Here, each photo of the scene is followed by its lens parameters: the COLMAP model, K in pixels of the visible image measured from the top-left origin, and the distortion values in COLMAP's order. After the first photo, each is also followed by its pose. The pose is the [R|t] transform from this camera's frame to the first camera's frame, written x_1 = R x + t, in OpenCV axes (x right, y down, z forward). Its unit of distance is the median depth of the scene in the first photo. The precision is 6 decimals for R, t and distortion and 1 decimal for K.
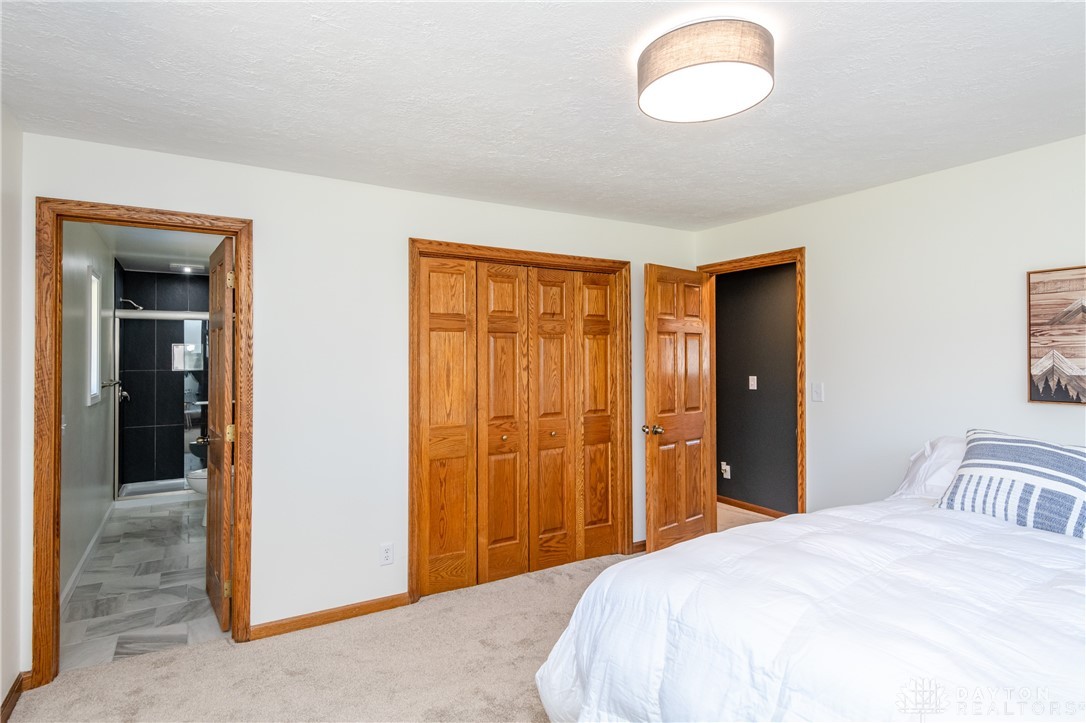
lens RADIAL K [[582.8, 0, 541.3], [0, 582.8, 355.8], [0, 0, 1]] dist [0.032608, -0.000915]
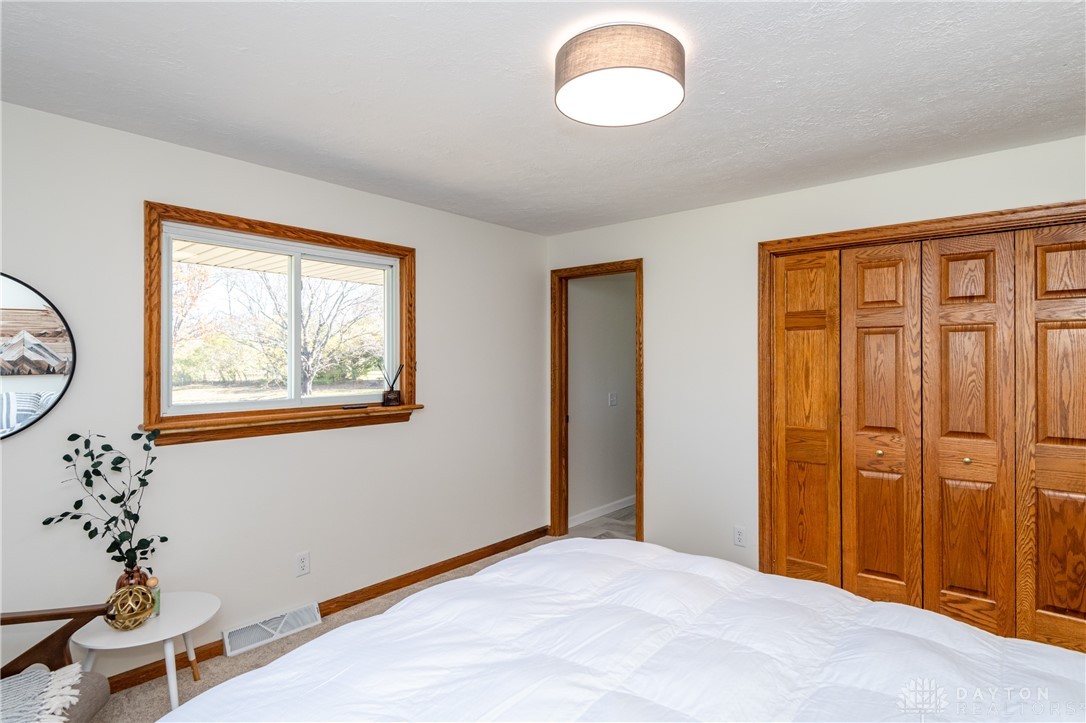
lens RADIAL K [[582.8, 0, 541.4], [0, 582.8, 361.4], [0, 0, 1]] dist [0.032608, -0.000915]
pose [[0.328195, 0.008764, -0.944569, 0.593829], [0.010404, 0.999863, 0.012892, -0.006952], [0.944553, -0.014058, 0.328059, 0.269791]]
